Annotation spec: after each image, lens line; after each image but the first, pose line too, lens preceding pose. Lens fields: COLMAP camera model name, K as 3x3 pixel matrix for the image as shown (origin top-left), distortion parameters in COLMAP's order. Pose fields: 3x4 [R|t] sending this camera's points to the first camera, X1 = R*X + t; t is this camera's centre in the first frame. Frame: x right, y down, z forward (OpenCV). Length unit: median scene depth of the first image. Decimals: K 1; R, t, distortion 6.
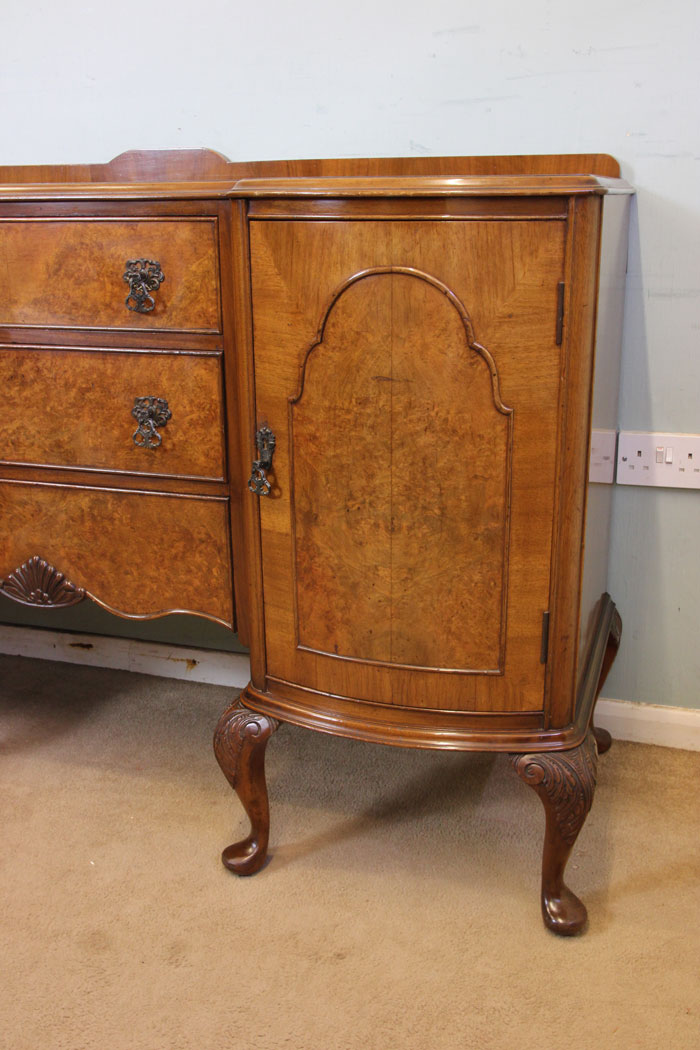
lens RADIAL K [[1051.2, 0, 370.0], [0, 1051.2, 534.5], [0, 0, 1]] dist [-0.043098, 0.000000]
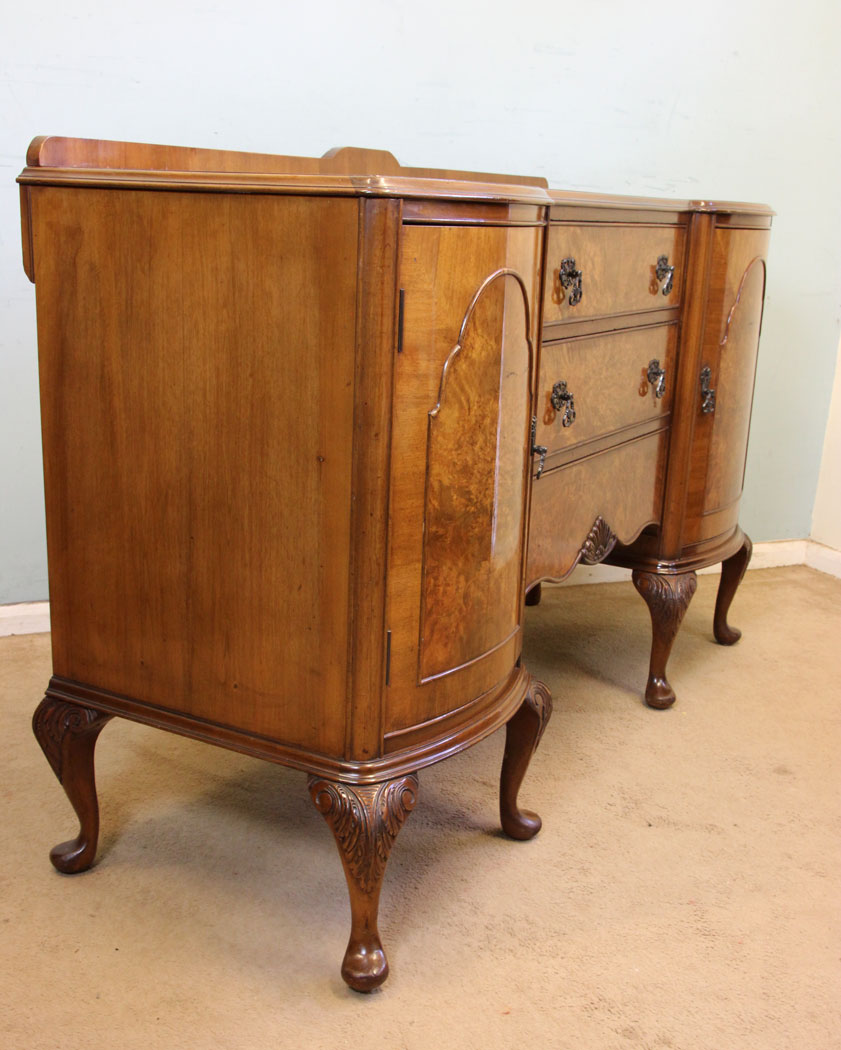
lens RADIAL K [[1266.2, 0, 426.7], [0, 1266.2, 613.0], [0, 0, 1]] dist [-0.033742, 0.000000]
pose [[0.213675, -0.287403, 0.933672, -1.953837], [0.262326, 0.937522, 0.228554, -0.286247], [-0.941025, 0.196090, 0.275718, 0.943122]]
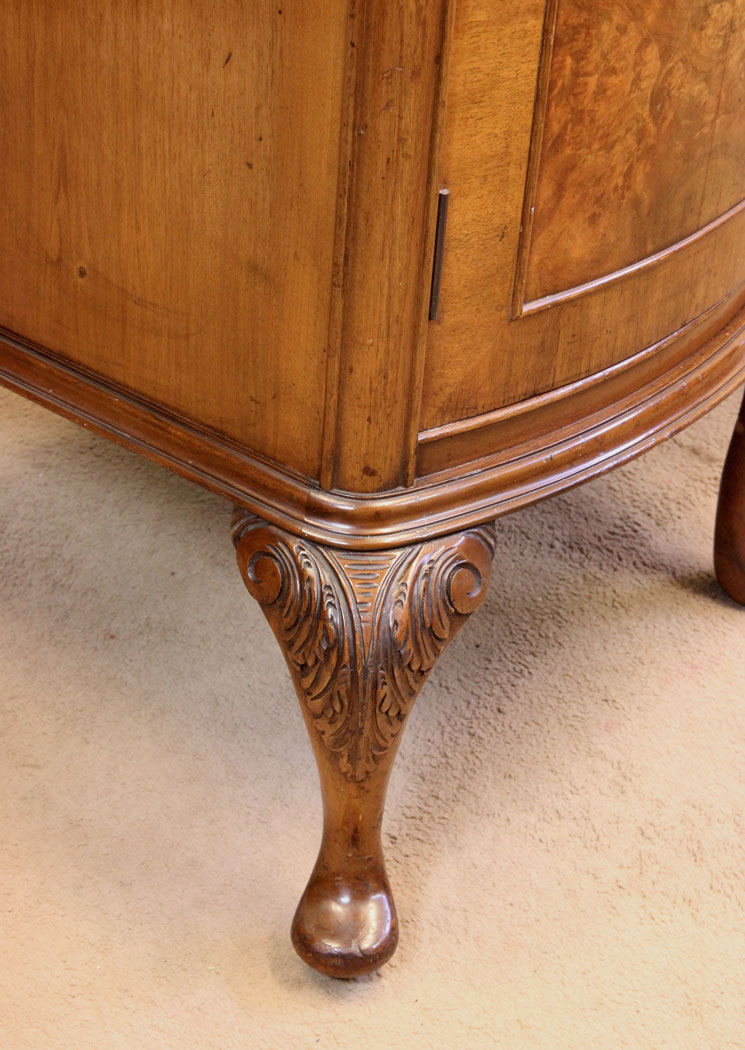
lens RADIAL K [[2289.5, 0, 365.0], [0, 2289.5, 569.5], [0, 0, 1]] dist [0.106043, 0.000000]
pose [[0.361282, -0.515304, 0.777134, -1.616984], [0.230372, 0.856917, 0.461110, -0.286488], [-0.903551, 0.012439, 0.428300, 0.970023]]
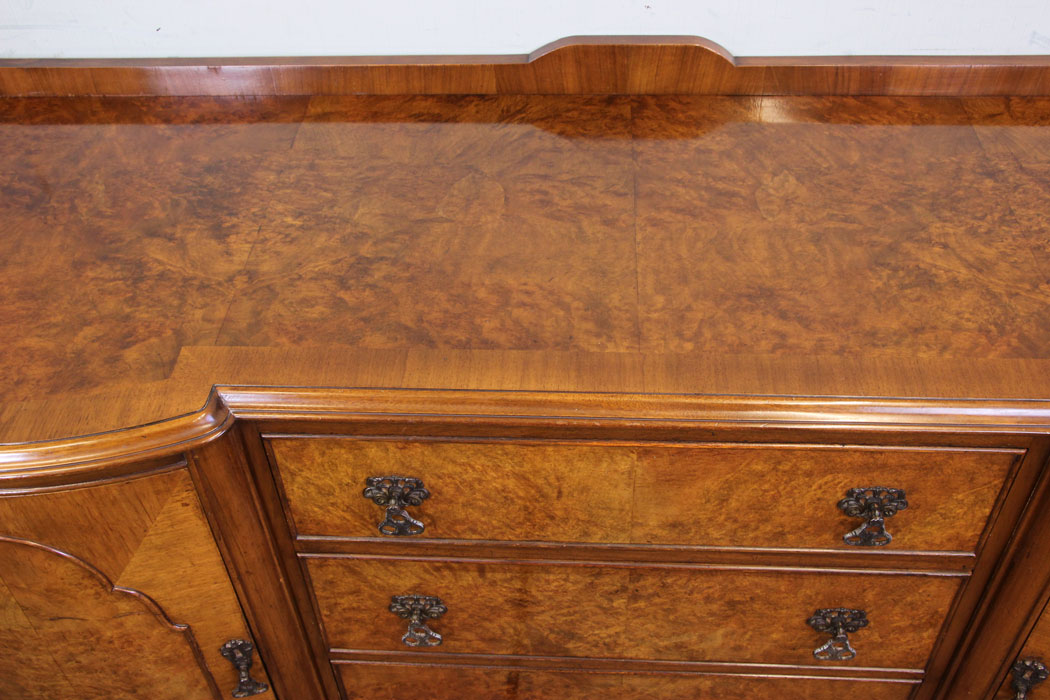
lens RADIAL K [[1051.2, 0, 527.4], [0, 1051.2, 359.1], [0, 0, 1]] dist [-0.043098, 0.000000]
pose [[0.970410, -0.184160, 0.156171, -0.526004], [0.097706, 0.890938, 0.443489, -0.656634], [-0.220811, -0.415107, 0.882569, 0.511564]]
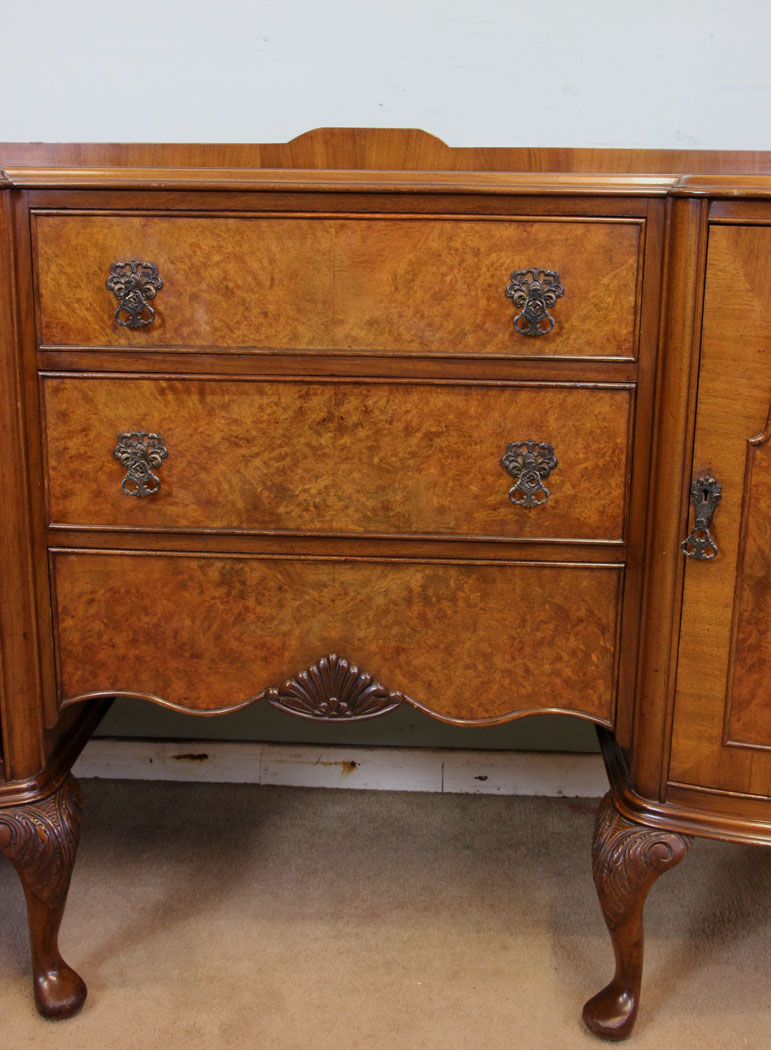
lens RADIAL K [[1196.0, 0, 401.9], [0, 1196.0, 481.1], [0, 0, 1]] dist [-0.043674, 0.000000]
pose [[0.967249, -0.042328, 0.250276, -0.555352], [0.058935, 0.996503, -0.059231, -0.057334], [-0.246894, 0.072041, 0.966361, 0.169389]]
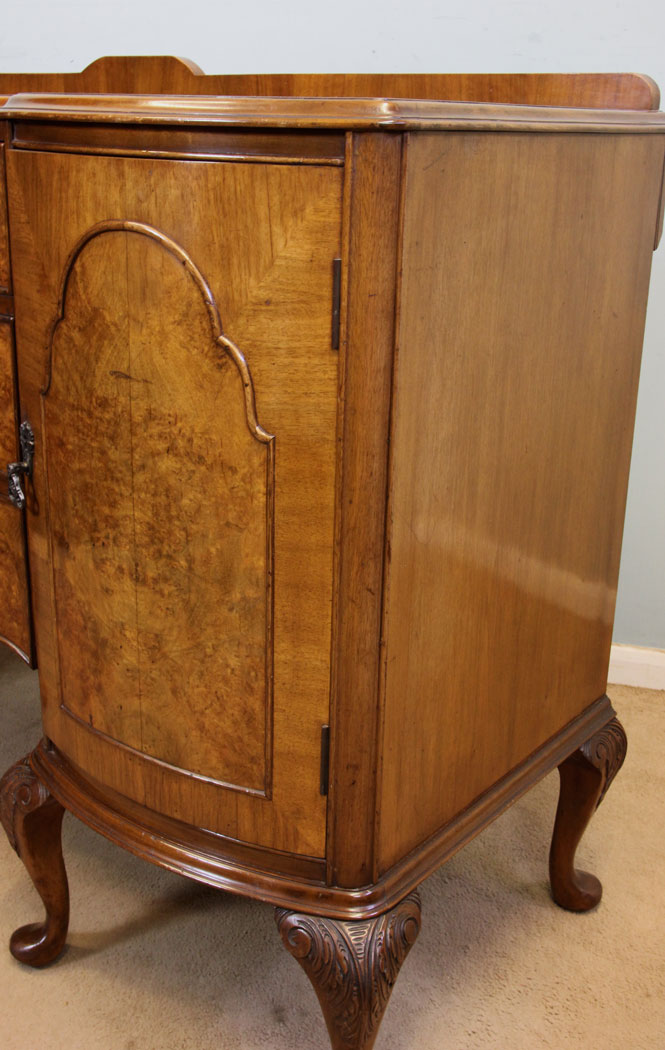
lens RADIAL K [[1189.6, 0, 348.0], [0, 1189.6, 543.4], [0, 0, 1]] dist [-0.030599, 0.000000]
pose [[0.950089, 0.135820, -0.280863, 0.378234], [-0.128063, 0.990704, 0.045880, -0.083427], [0.284483, -0.007622, 0.958651, 0.234189]]
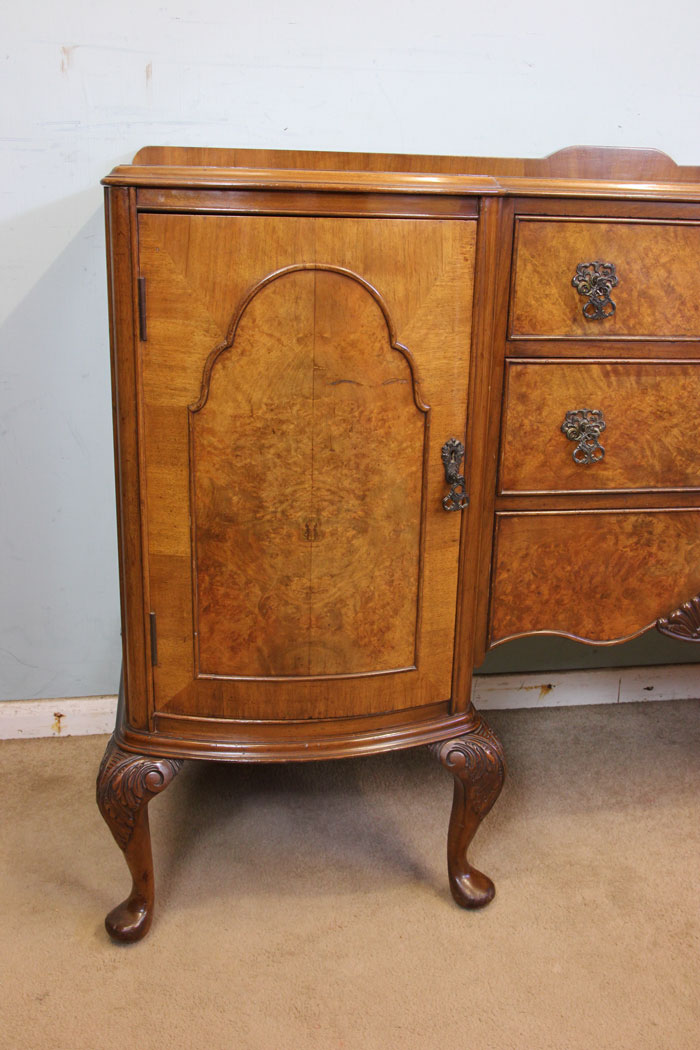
lens RADIAL K [[1051.2, 0, 359.8], [0, 1051.2, 531.7], [0, 0, 1]] dist [-0.043098, 0.000000]
pose [[0.891584, -0.110347, 0.439206, -1.152562], [0.108711, 0.993651, 0.028965, -0.102288], [-0.439613, 0.021922, 0.897920, 0.351060]]
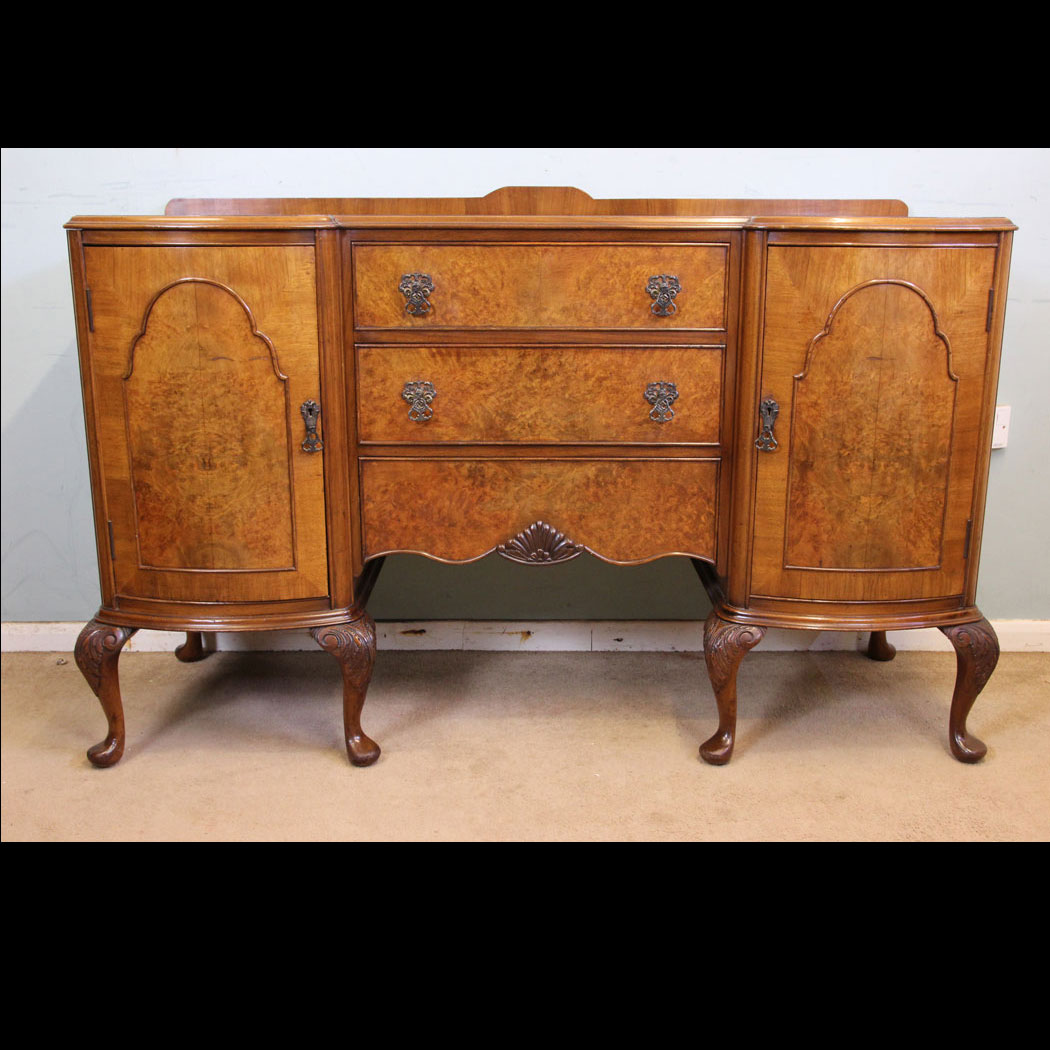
lens RADIAL K [[1134.3, 0, 538.2], [0, 1134.3, 527.6], [0, 0, 1]] dist [-0.039060, 0.000000]
pose [[0.952865, -0.069507, 0.295326, -0.813305], [0.084663, 0.995653, -0.038831, 0.090675], [-0.291343, 0.062004, 0.954607, -0.276226]]
